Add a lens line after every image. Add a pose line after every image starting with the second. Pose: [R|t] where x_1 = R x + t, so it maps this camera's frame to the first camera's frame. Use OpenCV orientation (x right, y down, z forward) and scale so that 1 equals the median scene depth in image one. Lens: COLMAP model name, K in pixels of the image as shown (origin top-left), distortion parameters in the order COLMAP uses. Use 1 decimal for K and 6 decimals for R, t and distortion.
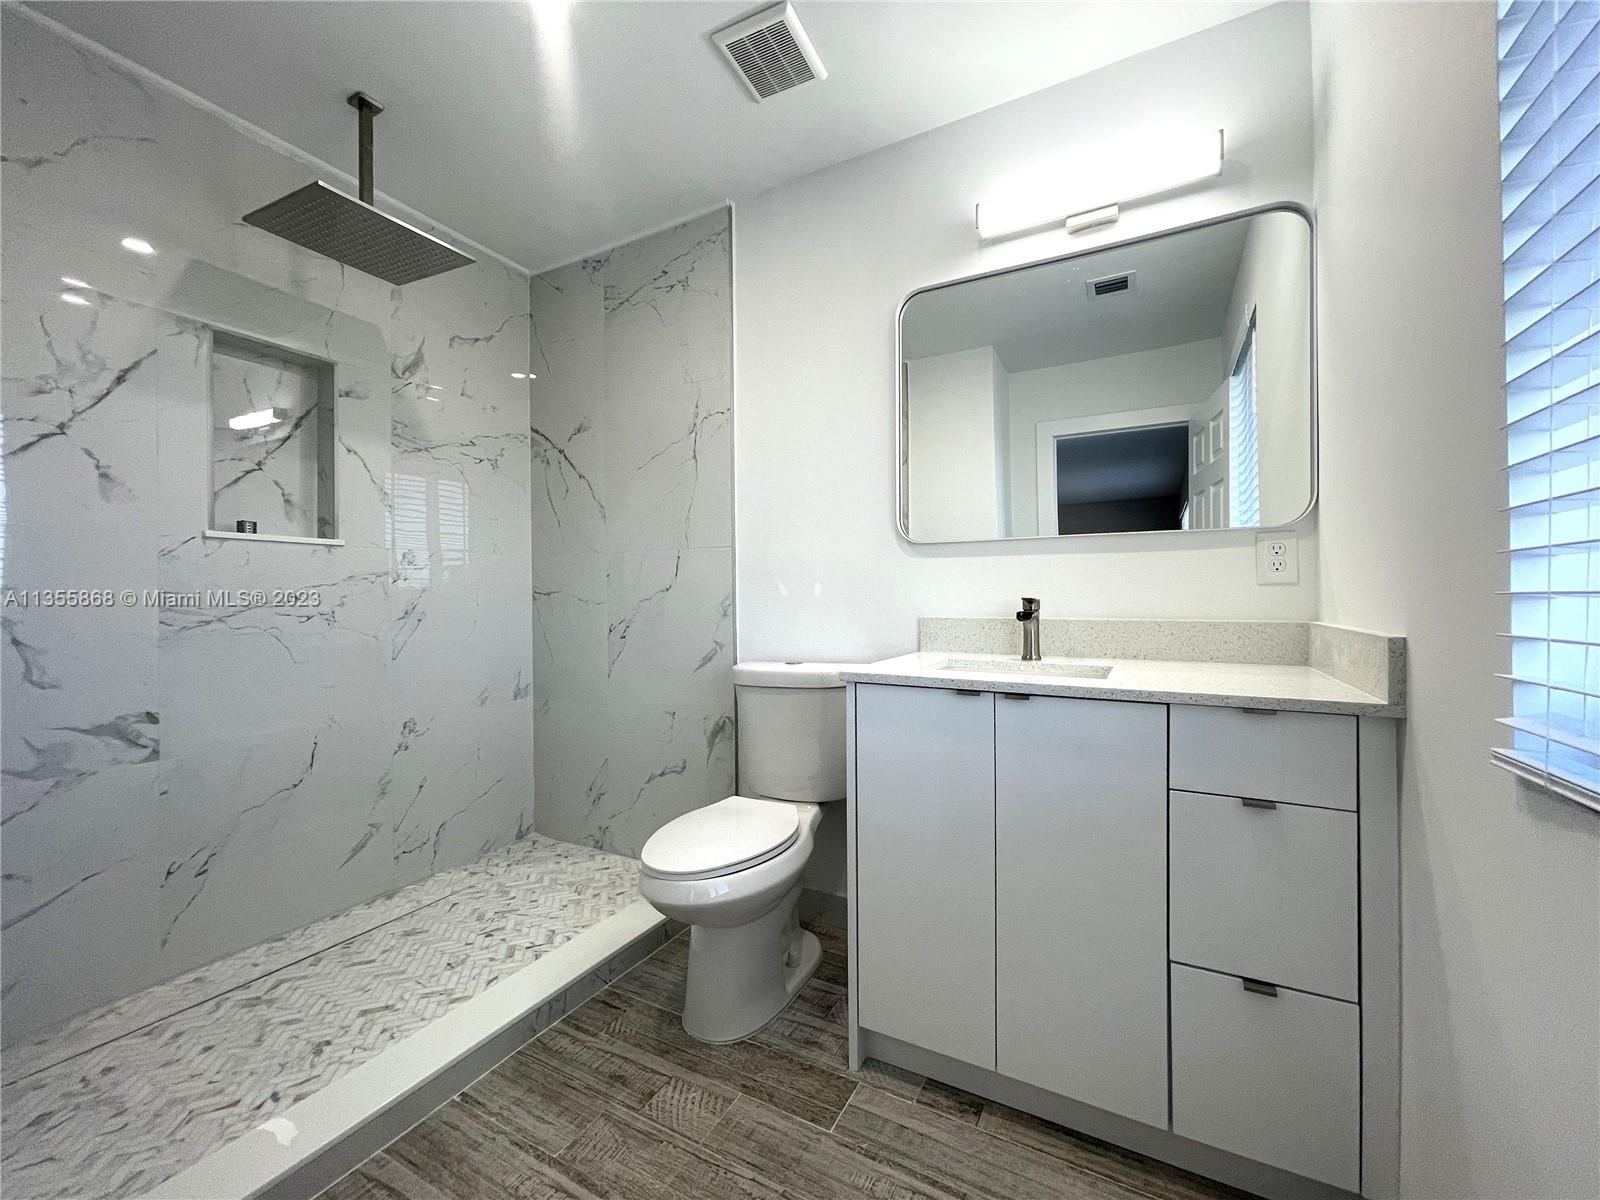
lens RADIAL K [[649.1, 0, 798.6], [0, 649.1, 599.8], [0, 0, 1]] dist [-0.003487, 0.001873]
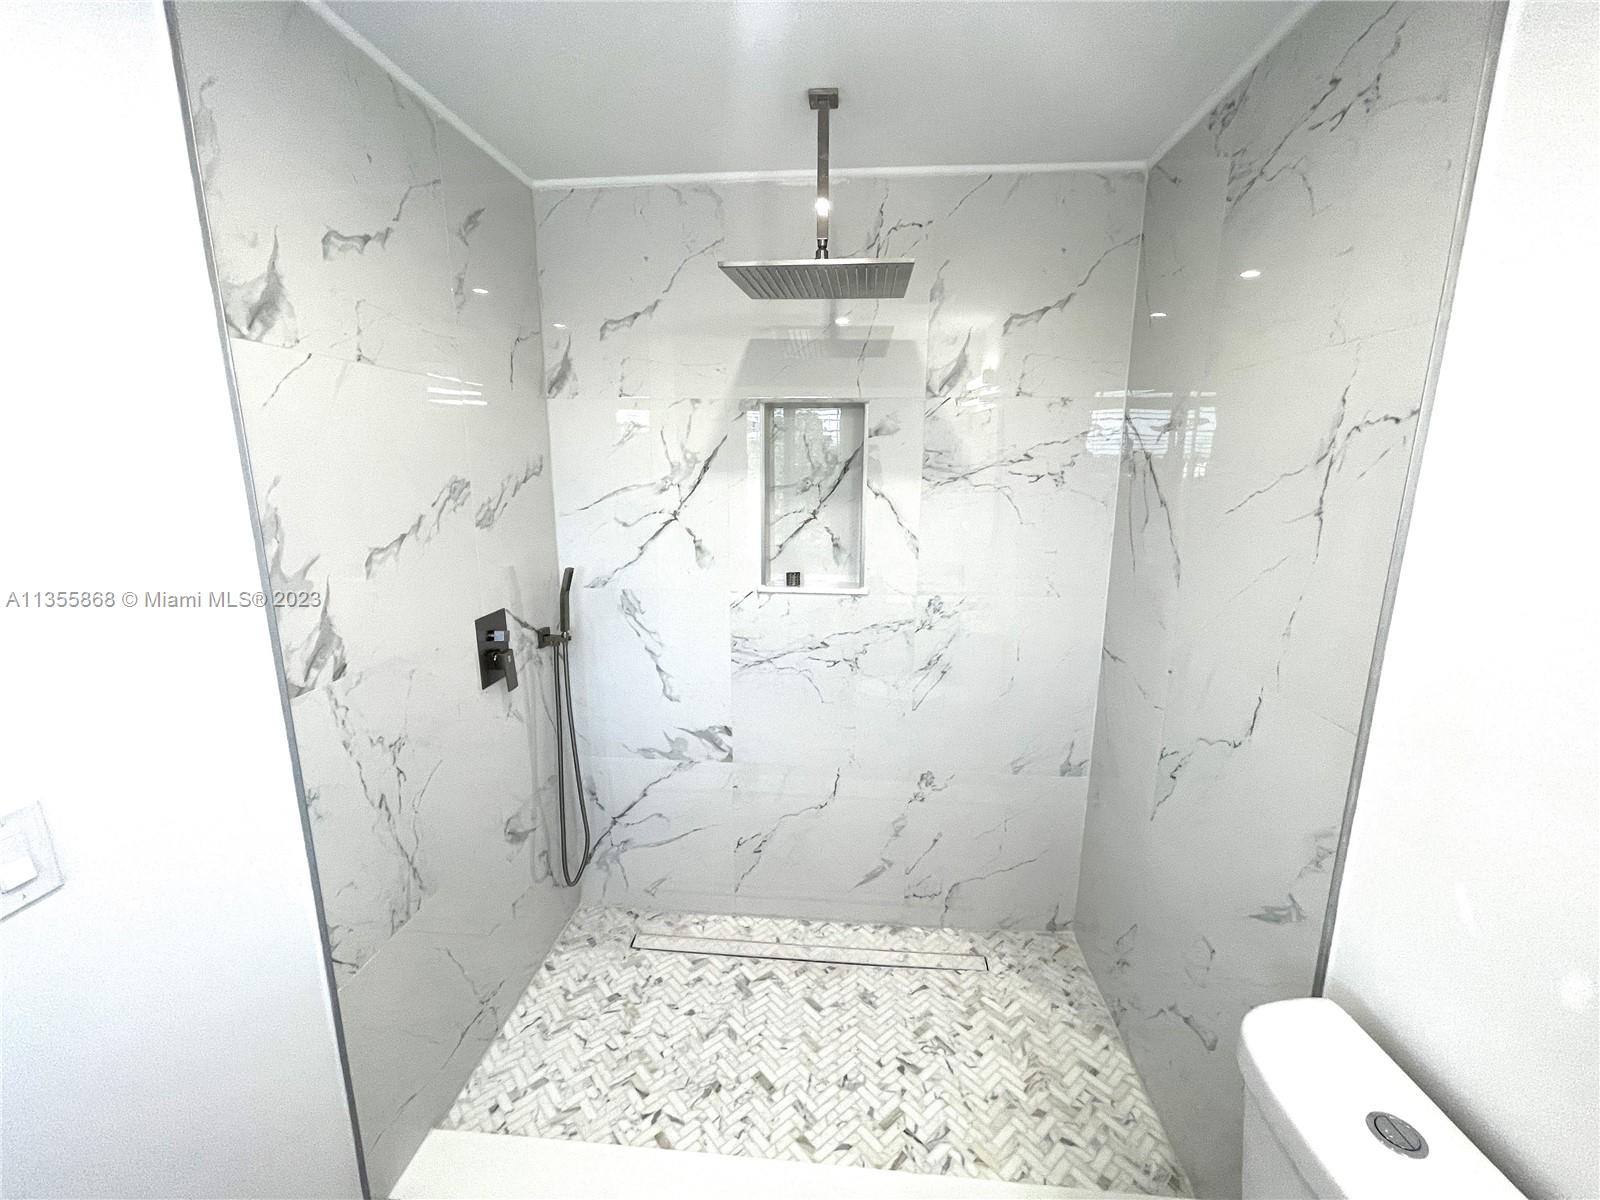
lens RADIAL K [[649.1, 0, 802.5], [0, 649.1, 595.5], [0, 0, 1]] dist [-0.003487, 0.001873]
pose [[0.399811, 0.194511, -0.895721, 0.130500], [-0.008166, 0.977941, 0.208720, -0.281904], [0.916561, -0.076134, 0.392580, 0.522363]]
